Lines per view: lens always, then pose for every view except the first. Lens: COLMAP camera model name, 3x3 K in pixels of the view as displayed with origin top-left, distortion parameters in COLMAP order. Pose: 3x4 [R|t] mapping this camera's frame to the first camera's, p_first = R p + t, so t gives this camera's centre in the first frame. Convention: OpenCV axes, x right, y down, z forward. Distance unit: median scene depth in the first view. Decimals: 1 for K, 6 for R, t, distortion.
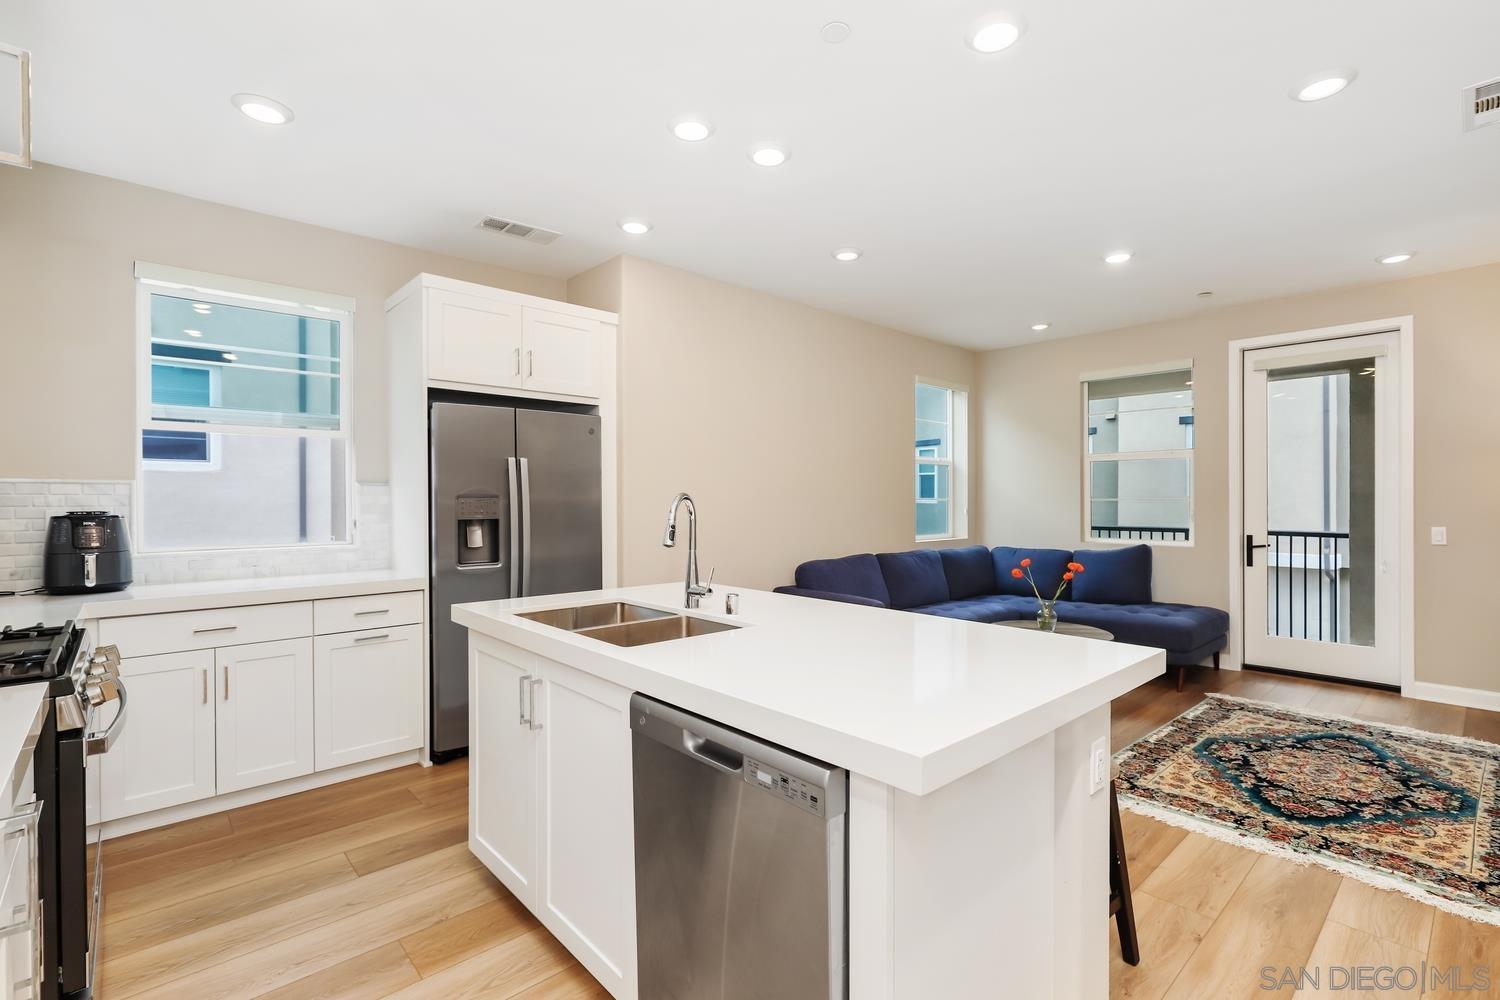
lens RADIAL K [[695.6, 0, 759.6], [0, 695.6, 499.0], [0, 0, 1]] dist [0.000374, -0.000208]
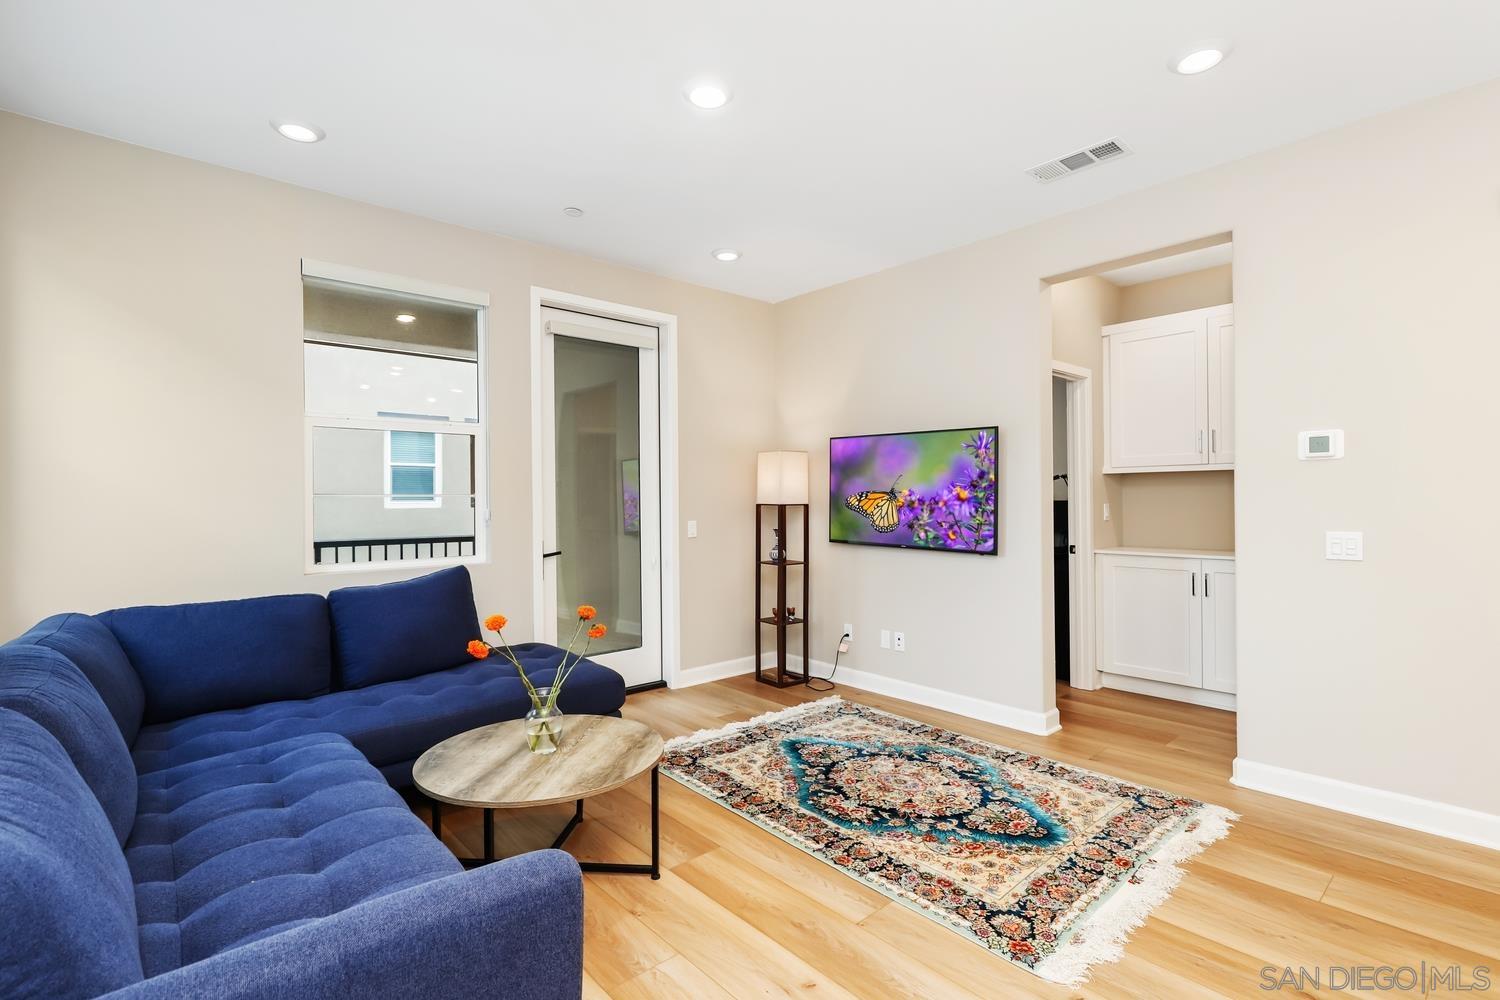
lens RADIAL K [[695.6, 0, 759.6], [0, 695.6, 499.0], [0, 0, 1]] dist [0.000374, -0.000208]
pose [[0.009216, 0.007923, 0.999926, -0.115326], [0.009172, 0.999926, -0.008008, 0.020334], [-0.999915, 0.009245, 0.009143, 1.120122]]
